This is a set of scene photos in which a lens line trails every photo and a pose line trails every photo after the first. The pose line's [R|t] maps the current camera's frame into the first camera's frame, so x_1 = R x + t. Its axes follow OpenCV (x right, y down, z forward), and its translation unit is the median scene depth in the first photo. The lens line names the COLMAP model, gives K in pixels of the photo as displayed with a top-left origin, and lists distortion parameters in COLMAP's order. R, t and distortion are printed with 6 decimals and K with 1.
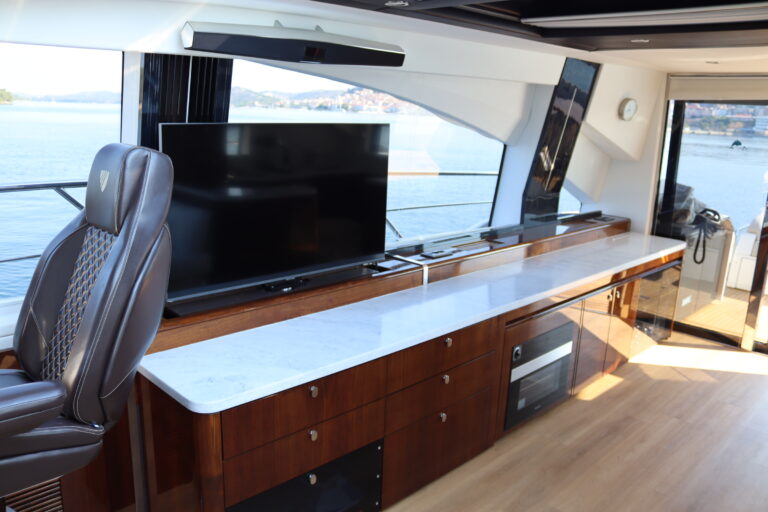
lens RADIAL K [[634.1, 0, 383.6], [0, 634.1, 260.0], [0, 0, 1]] dist [-0.126798, 0.067540]
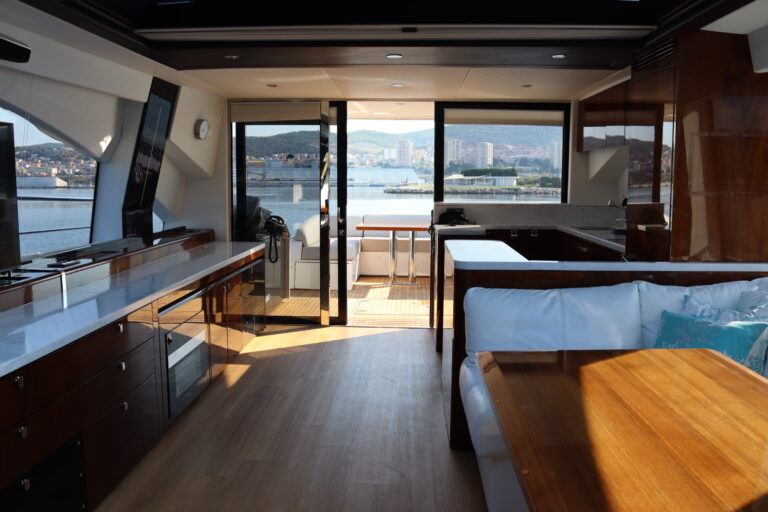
lens RADIAL K [[634.1, 0, 391.3], [0, 634.1, 254.6], [0, 0, 1]] dist [-0.126798, 0.067540]
pose [[0.724756, -0.111432, 0.679935, -0.150080], [0.180406, 0.983098, -0.031183, 0.076306], [-0.664968, 0.145264, 0.732609, -0.020419]]
